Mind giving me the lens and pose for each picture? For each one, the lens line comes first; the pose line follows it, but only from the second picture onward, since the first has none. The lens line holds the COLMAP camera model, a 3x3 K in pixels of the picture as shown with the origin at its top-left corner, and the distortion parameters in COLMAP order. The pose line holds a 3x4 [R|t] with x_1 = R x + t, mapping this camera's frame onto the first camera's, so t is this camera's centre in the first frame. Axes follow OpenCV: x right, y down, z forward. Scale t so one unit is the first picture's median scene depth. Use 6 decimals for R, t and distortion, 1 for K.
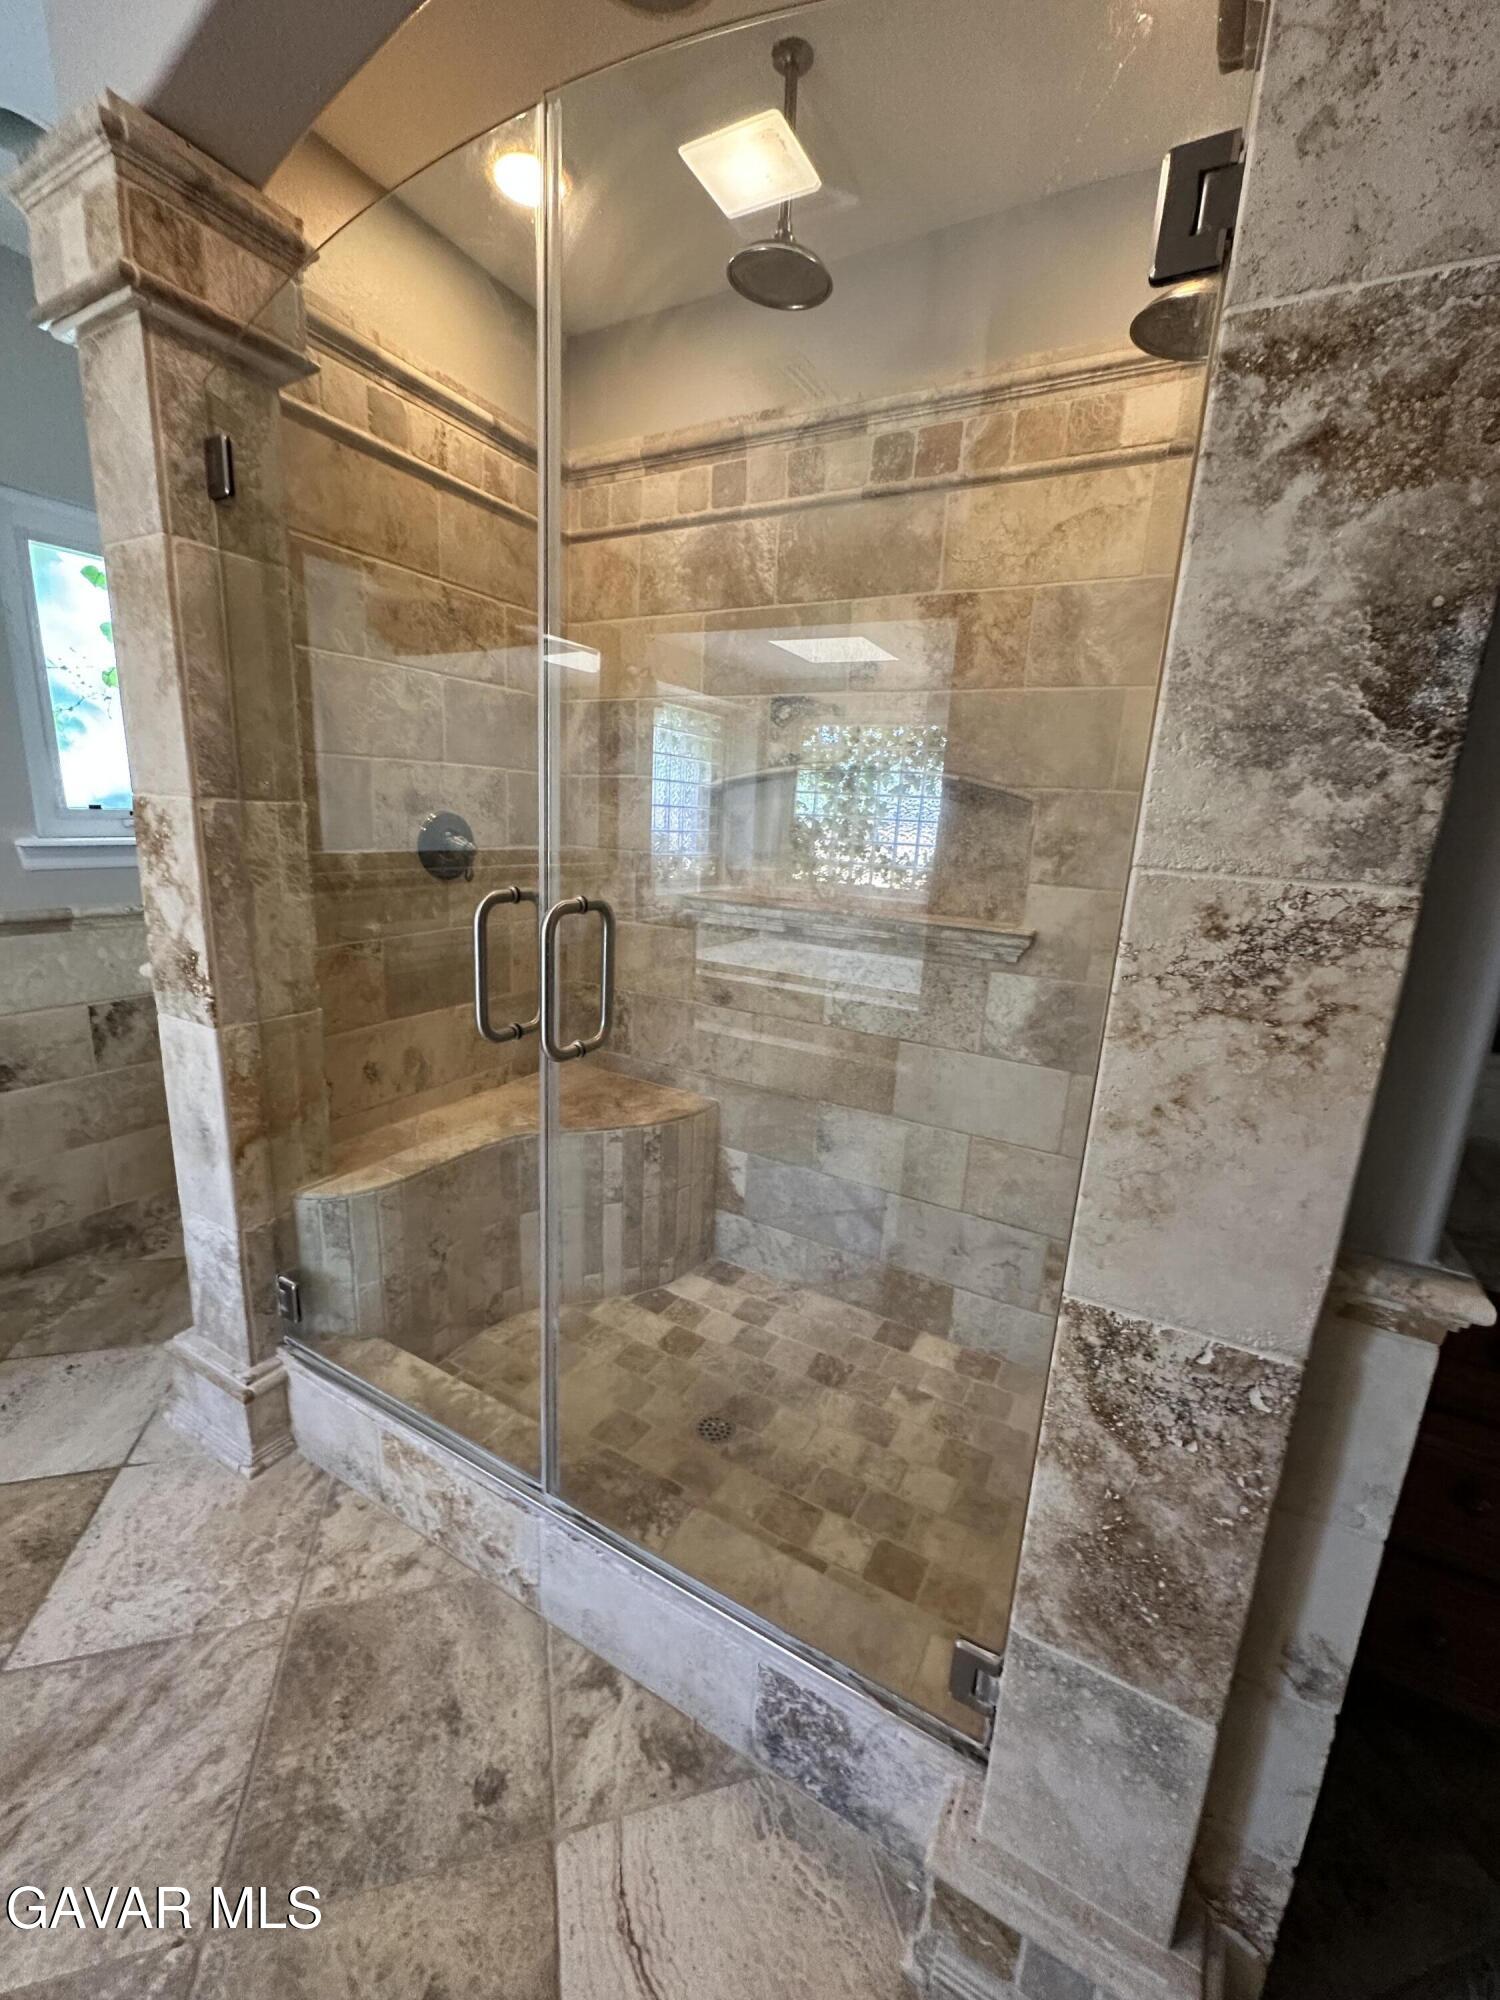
lens RADIAL K [[793.4, 0, 752.9], [0, 793.4, 994.6], [0, 0, 1]] dist [-0.000464, -0.000109]
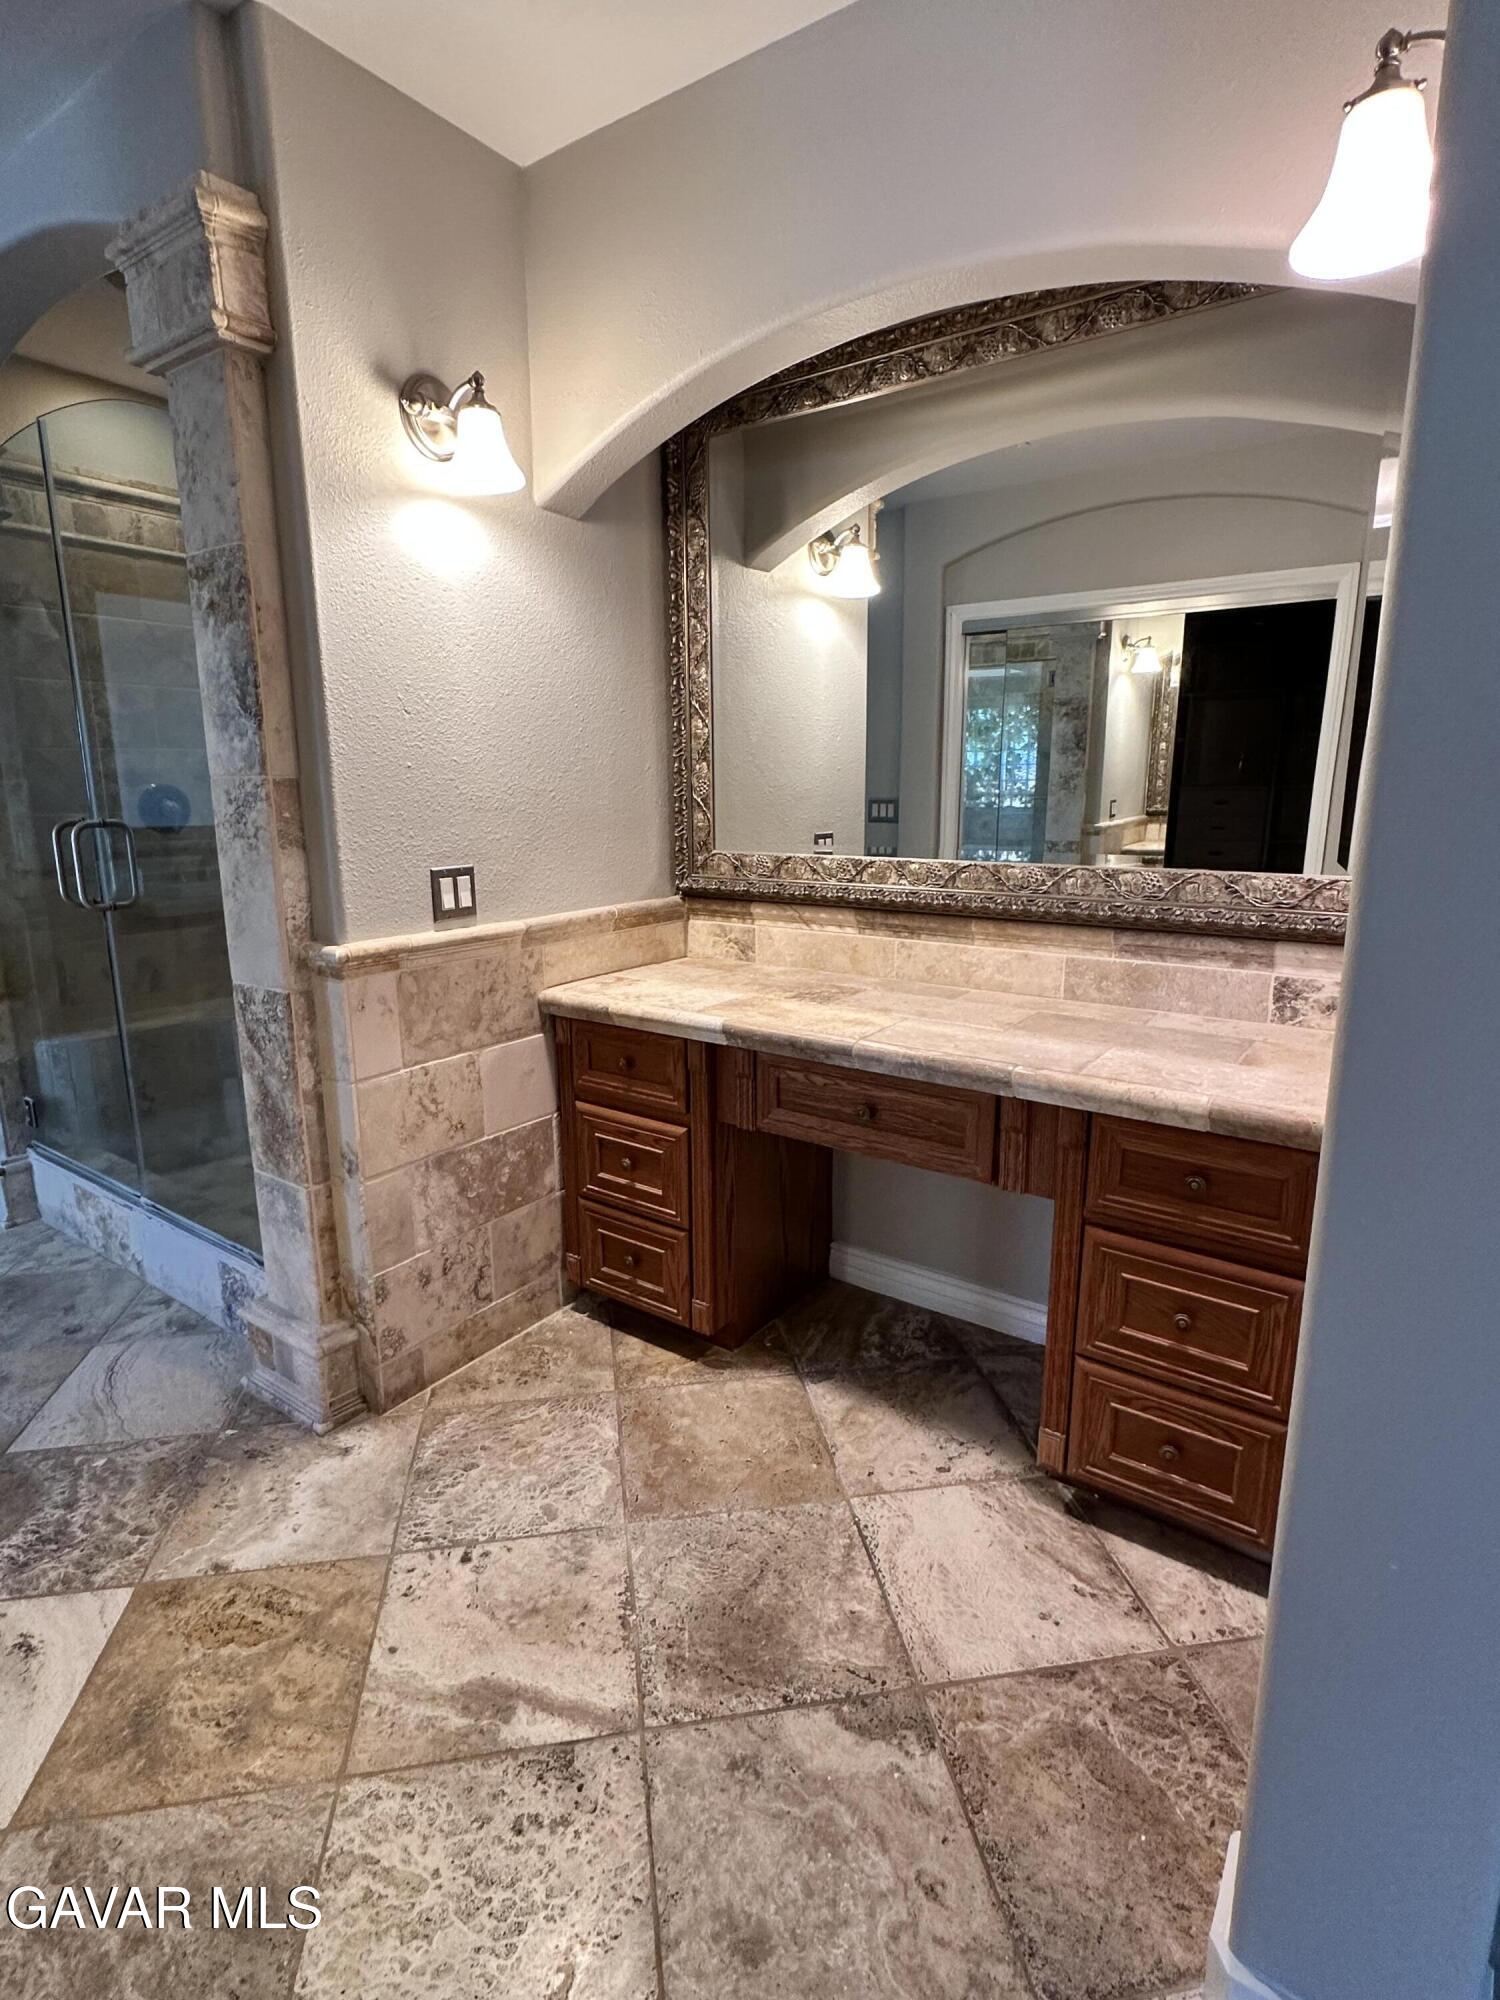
lens RADIAL K [[1002.7, 0, 746.6], [0, 1002.7, 1000.5], [0, 0, 1]] dist [0.000175, 0.000513]
pose [[0.991434, -0.027707, -0.127638, 1.348750], [0.025162, 0.999452, -0.021511, 0.335821], [0.128164, 0.018115, 0.991588, -0.950806]]
